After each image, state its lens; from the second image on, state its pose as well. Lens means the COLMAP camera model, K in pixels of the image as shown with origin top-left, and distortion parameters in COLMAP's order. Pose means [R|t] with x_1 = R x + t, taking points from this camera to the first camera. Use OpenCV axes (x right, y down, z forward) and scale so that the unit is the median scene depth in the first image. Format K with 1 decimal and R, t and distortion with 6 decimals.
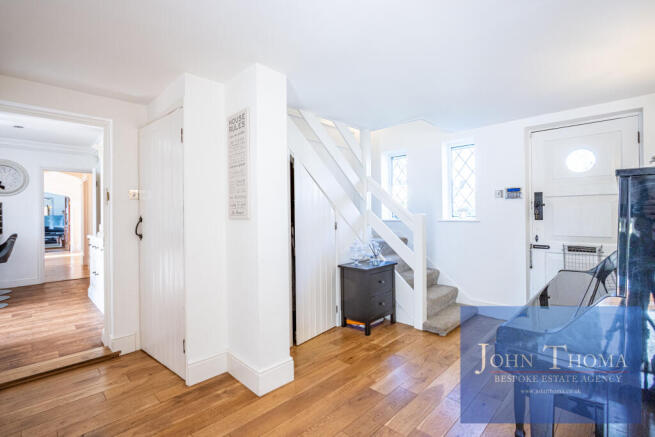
lens RADIAL K [[299.7, 0, 324.9], [0, 299.7, 216.0], [0, 0, 1]] dist [-0.003428, -0.000390]
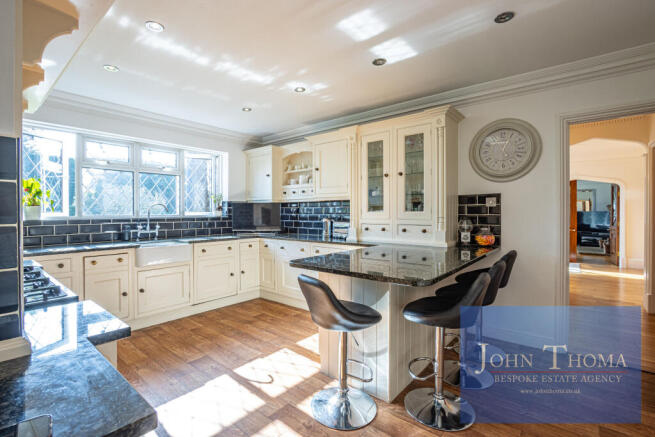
lens RADIAL K [[299.7, 0, 324.7], [0, 299.7, 214.6], [0, 0, 1]] dist [-0.003428, -0.000390]
pose [[0.091561, 0.015993, -0.995671, -0.212529], [-0.001037, 0.999872, 0.015965, -0.004912], [0.995799, -0.000429, 0.091566, 0.243090]]
